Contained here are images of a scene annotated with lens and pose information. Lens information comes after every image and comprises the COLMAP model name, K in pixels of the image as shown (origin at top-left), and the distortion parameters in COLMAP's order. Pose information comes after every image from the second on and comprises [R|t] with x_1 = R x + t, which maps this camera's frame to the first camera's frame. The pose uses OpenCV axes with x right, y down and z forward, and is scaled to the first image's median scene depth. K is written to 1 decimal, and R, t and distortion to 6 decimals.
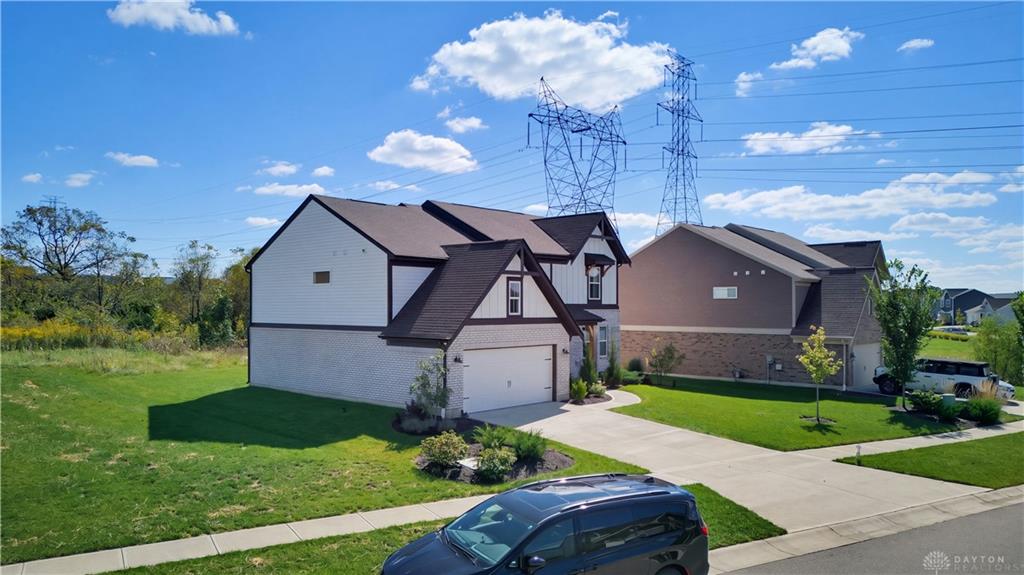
lens RADIAL K [[702.1, 0, 486.1], [0, 702.1, 310.4], [0, 0, 1]] dist [-0.001050, -0.000109]
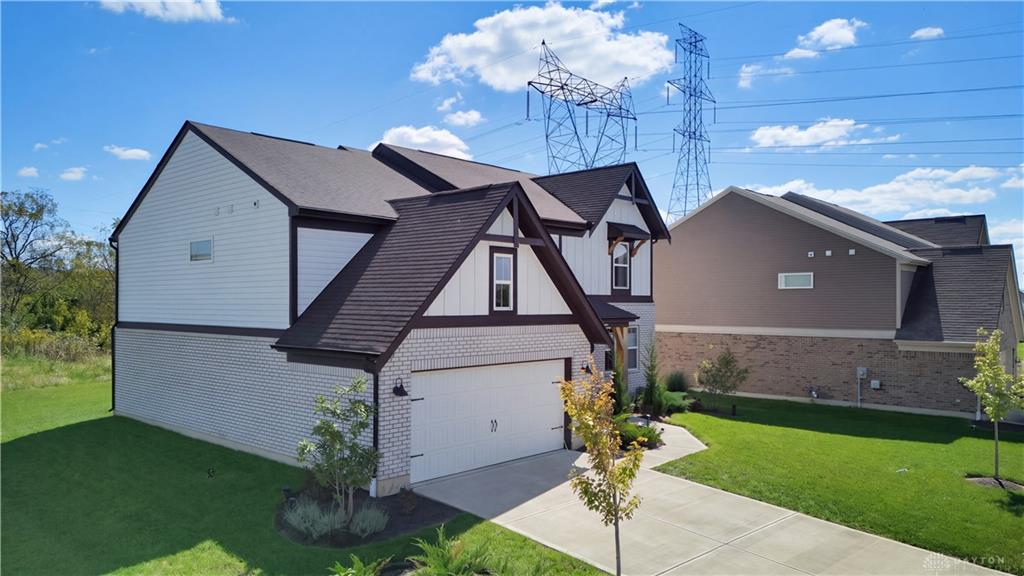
lens RADIAL K [[711.5, 0, 511.6], [0, 711.5, 302.8], [0, 0, 1]] dist [0.041941, 0.000265]
pose [[0.999299, 0.001737, 0.037391, 0.018755], [-0.001548, 0.999986, -0.005076, 0.002296], [-0.037399, 0.005014, 0.999288, 0.293589]]
